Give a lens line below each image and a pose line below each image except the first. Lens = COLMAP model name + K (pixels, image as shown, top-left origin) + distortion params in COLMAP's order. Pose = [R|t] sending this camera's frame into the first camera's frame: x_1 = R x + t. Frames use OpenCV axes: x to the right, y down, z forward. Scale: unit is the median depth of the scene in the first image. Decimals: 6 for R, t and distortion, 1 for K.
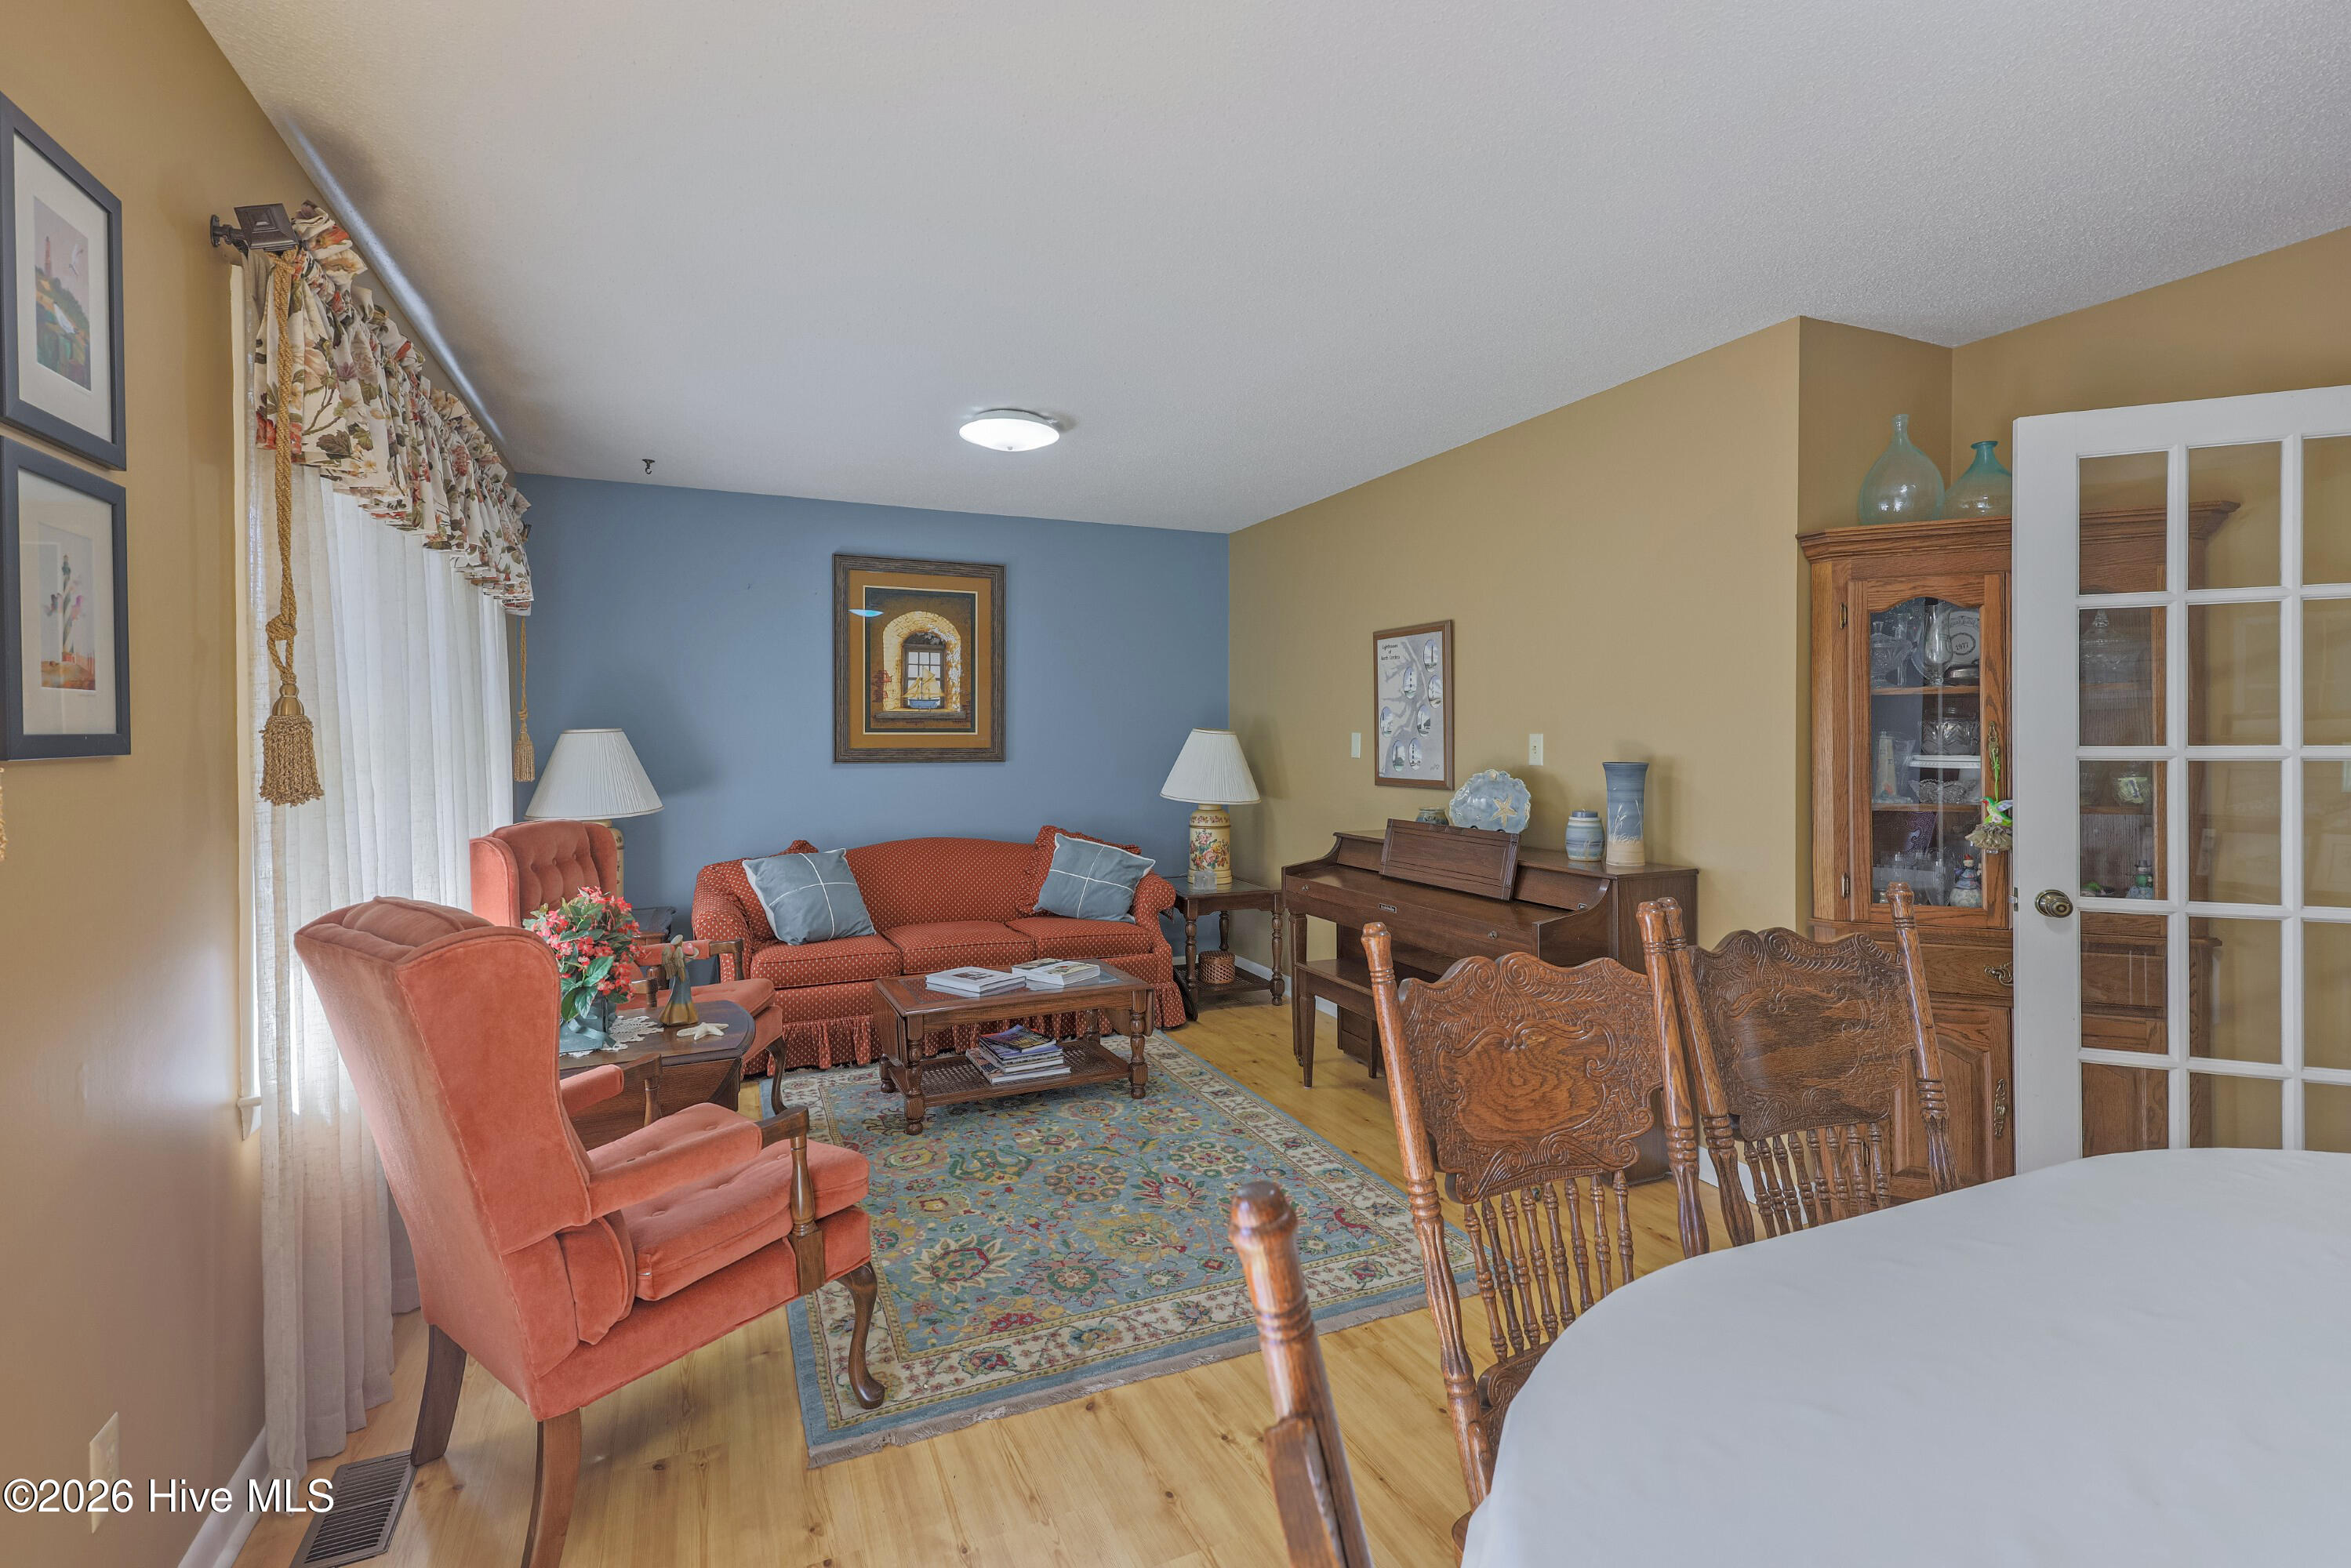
lens RADIAL K [[1073.7, 0, 1150.6], [0, 1073.7, 752.9], [0, 0, 1]] dist [0.003733, 0.000067]
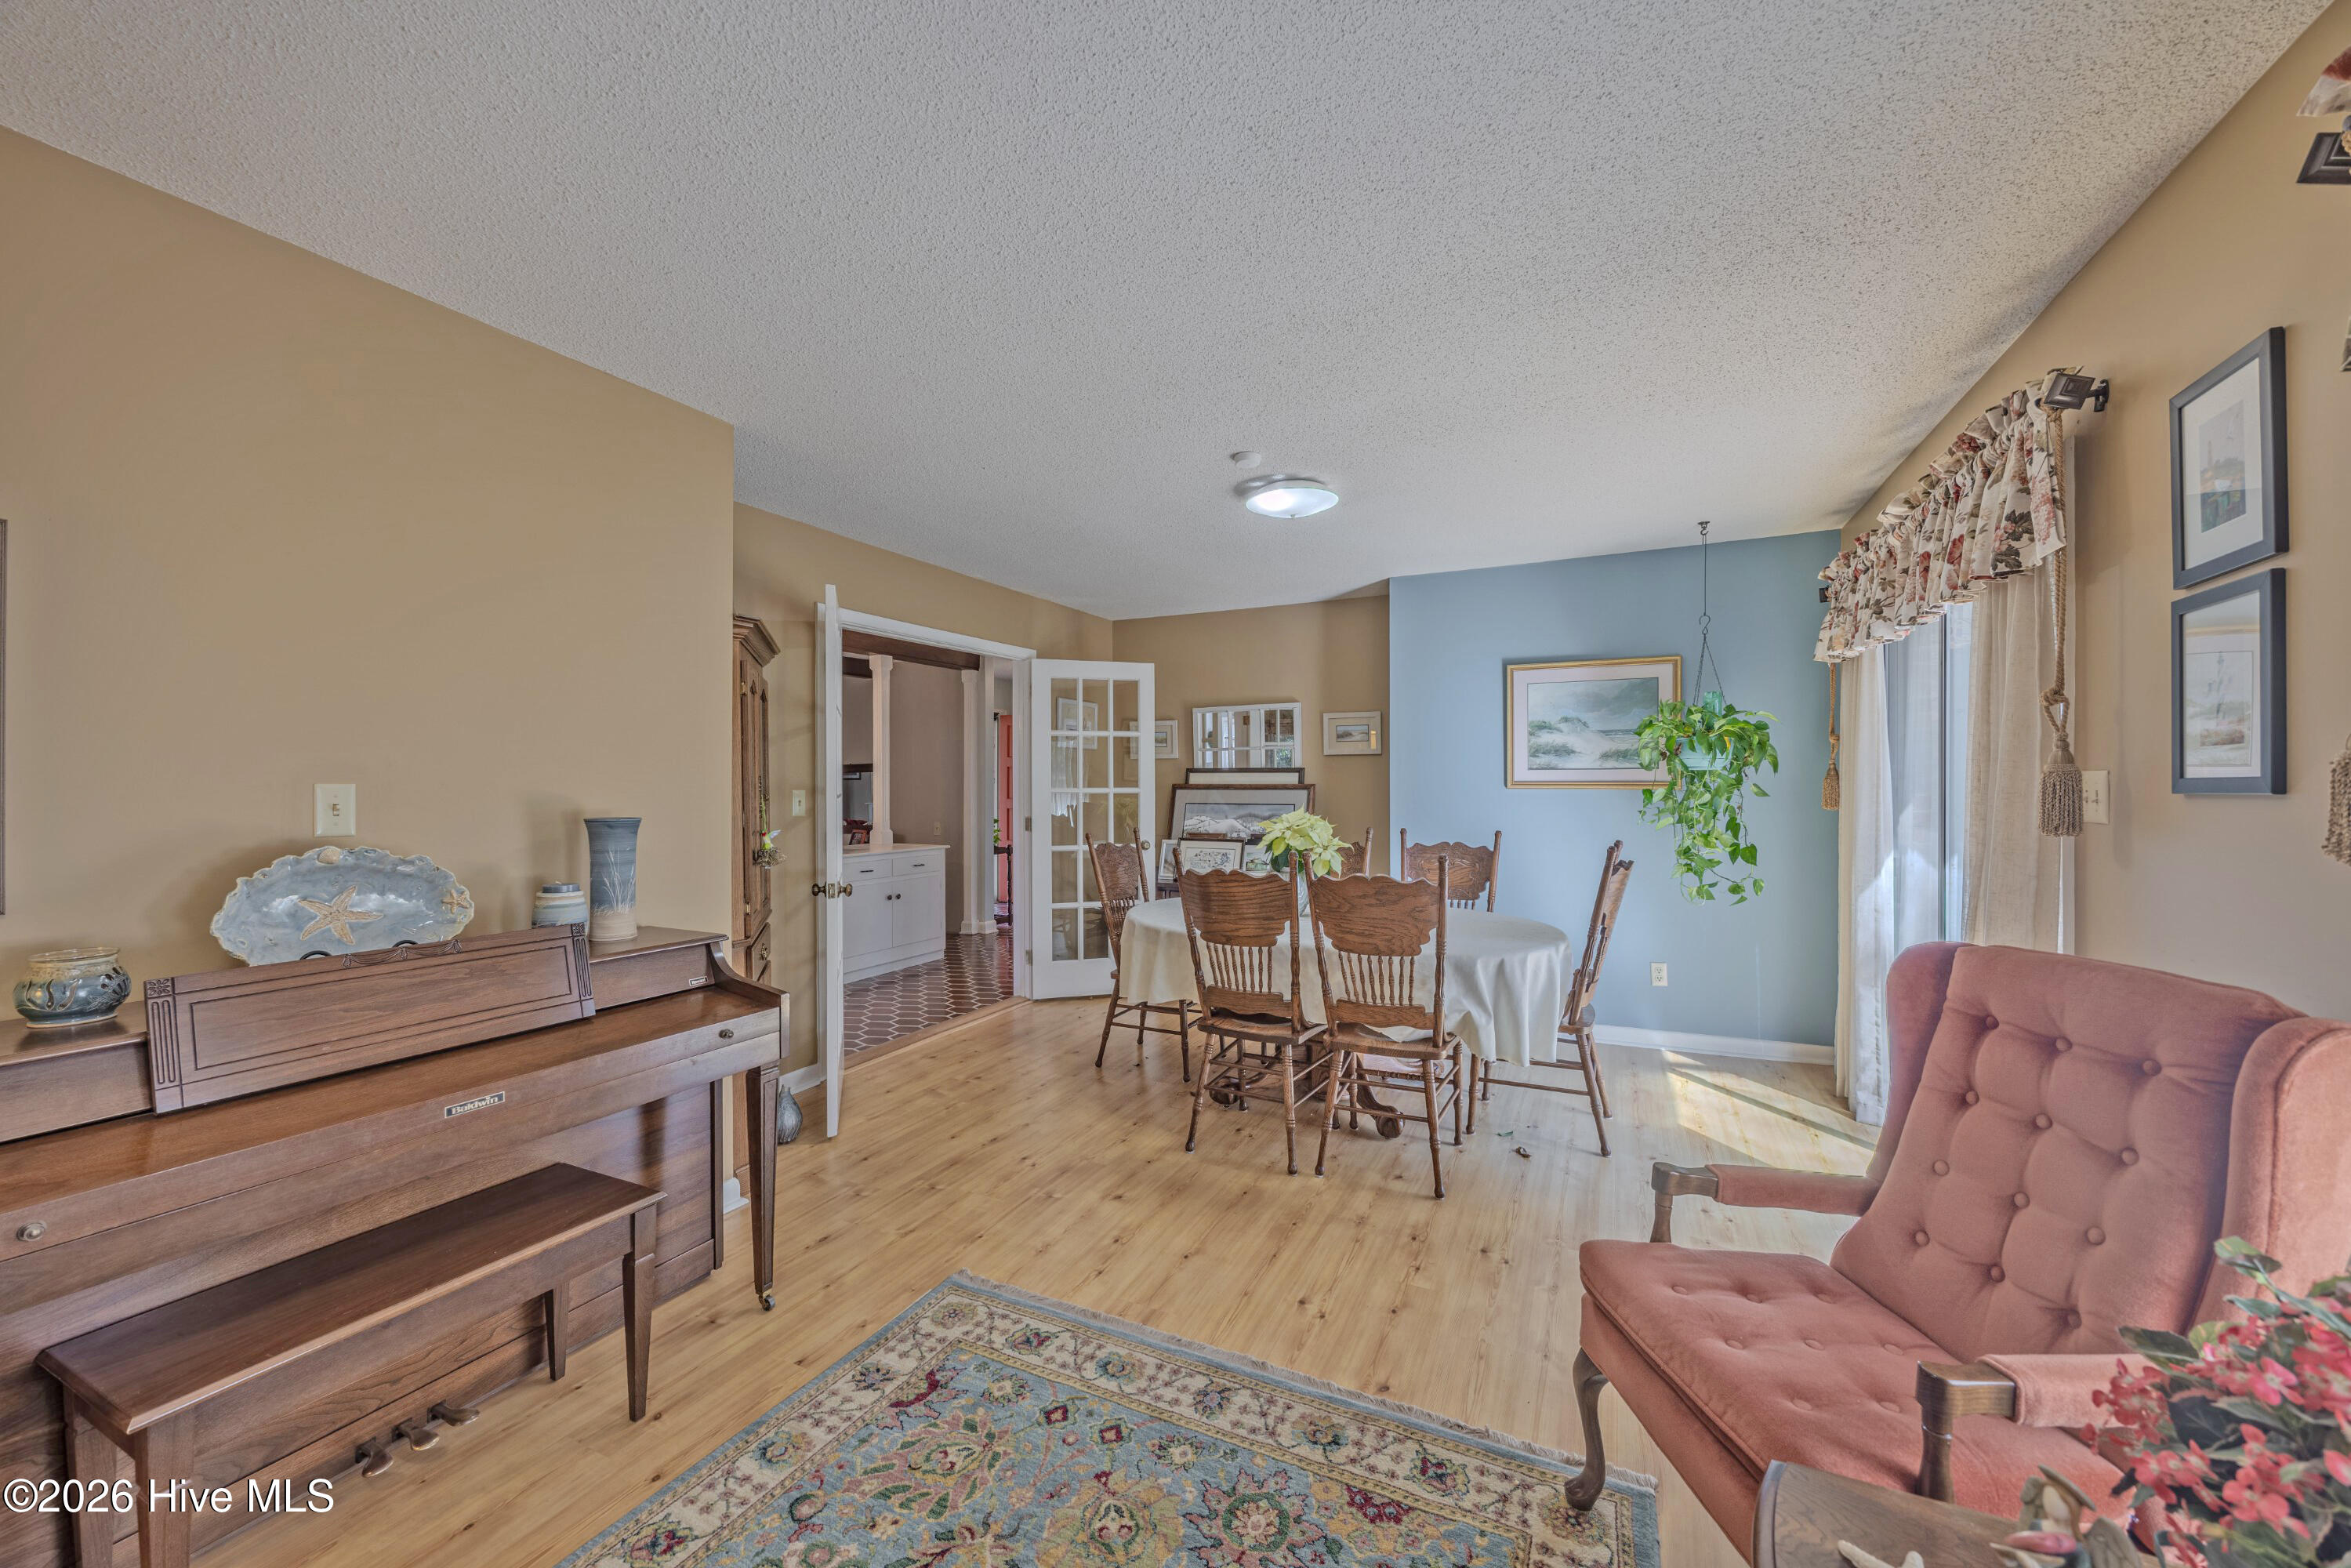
lens RADIAL K [[906.5, 0, 1191.5], [0, 906.5, 788.7], [0, 0, 1]] dist [0.001010, 0.000037]
pose [[-0.669160, -0.002597, 0.743114, -0.252945], [0.016287, 0.999702, 0.018159, -0.012724], [-0.742940, 0.024254, -0.668919, 0.722445]]
